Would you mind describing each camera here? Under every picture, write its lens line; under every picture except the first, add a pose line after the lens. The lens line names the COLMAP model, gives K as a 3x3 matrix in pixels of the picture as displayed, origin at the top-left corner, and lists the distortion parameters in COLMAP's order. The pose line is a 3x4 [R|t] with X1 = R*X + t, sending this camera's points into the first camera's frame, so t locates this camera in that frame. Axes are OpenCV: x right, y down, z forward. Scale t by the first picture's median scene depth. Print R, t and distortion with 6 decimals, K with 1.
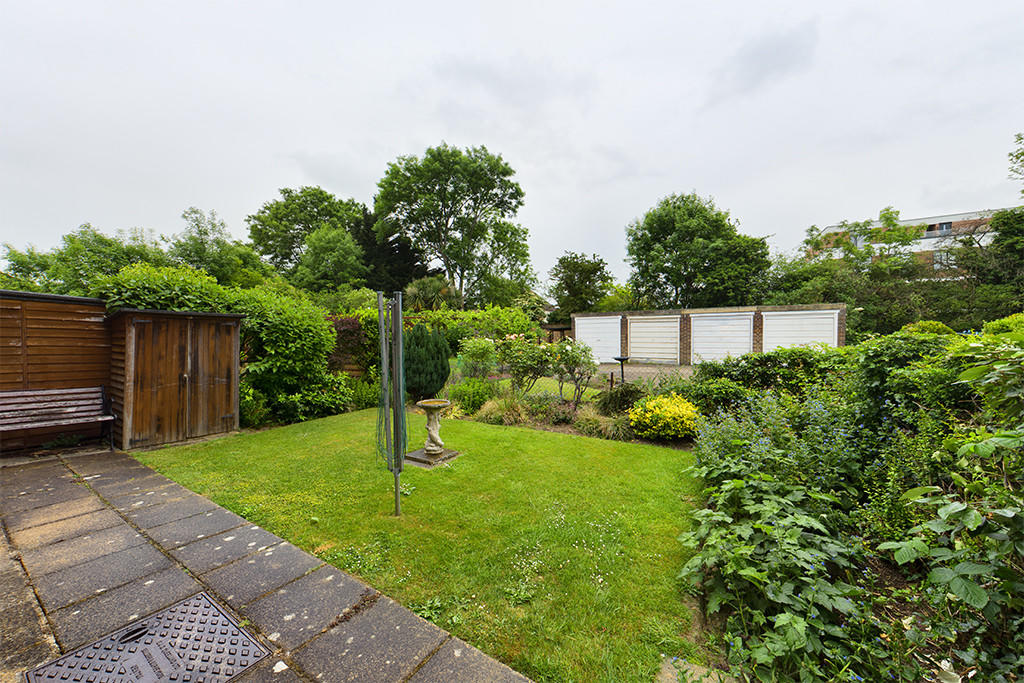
lens RADIAL K [[356.6, 0, 511.0], [0, 356.6, 339.2], [0, 0, 1]] dist [0.001765, 0.000025]
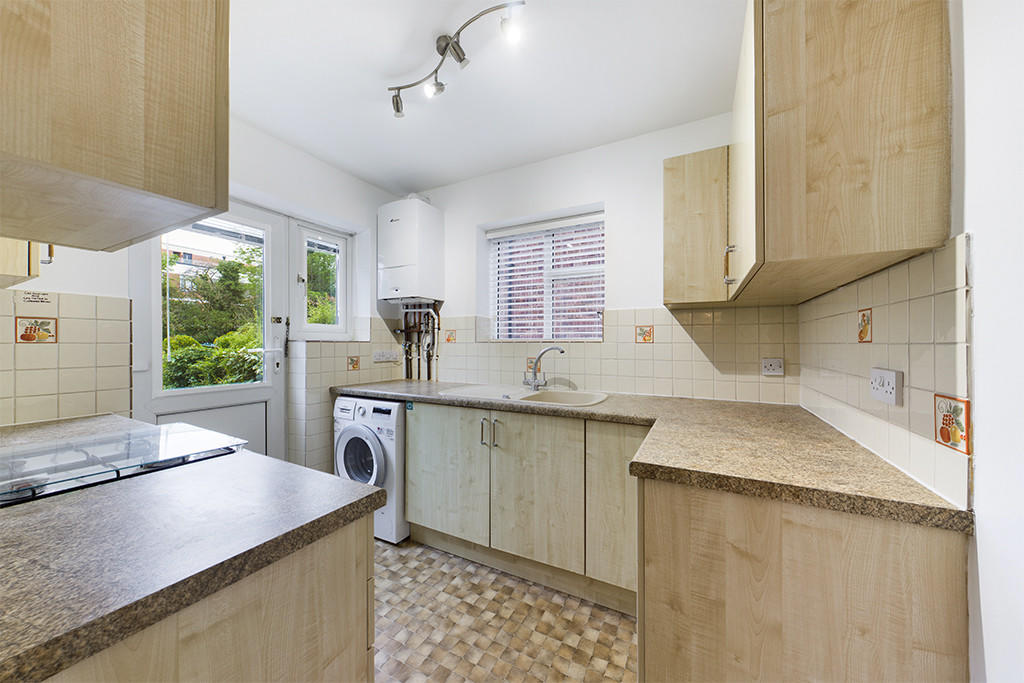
lens RADIAL K [[356.6, 0, 514.1], [0, 356.6, 343.1], [0, 0, 1]] dist [0.001765, 0.000025]
pose [[-0.056012, 0.007915, 0.998399, -1.278625], [0.007233, 0.999946, -0.007522, -0.016162], [-0.998404, 0.006800, -0.056066, -0.879358]]
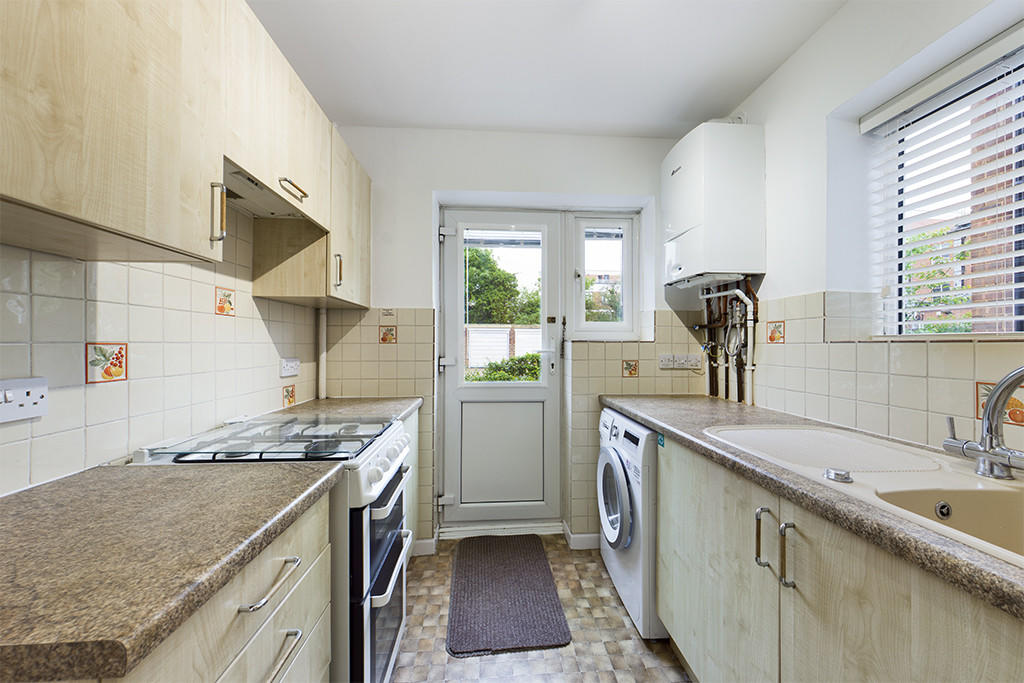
lens RADIAL K [[356.6, 0, 509.1], [0, 356.6, 341.8], [0, 0, 1]] dist [0.001765, 0.000025]
pose [[0.820959, 0.012588, 0.570848, -0.839113], [-0.004299, 0.999865, -0.015866, -0.017220], [-0.570970, 0.010571, 0.820903, -1.027494]]
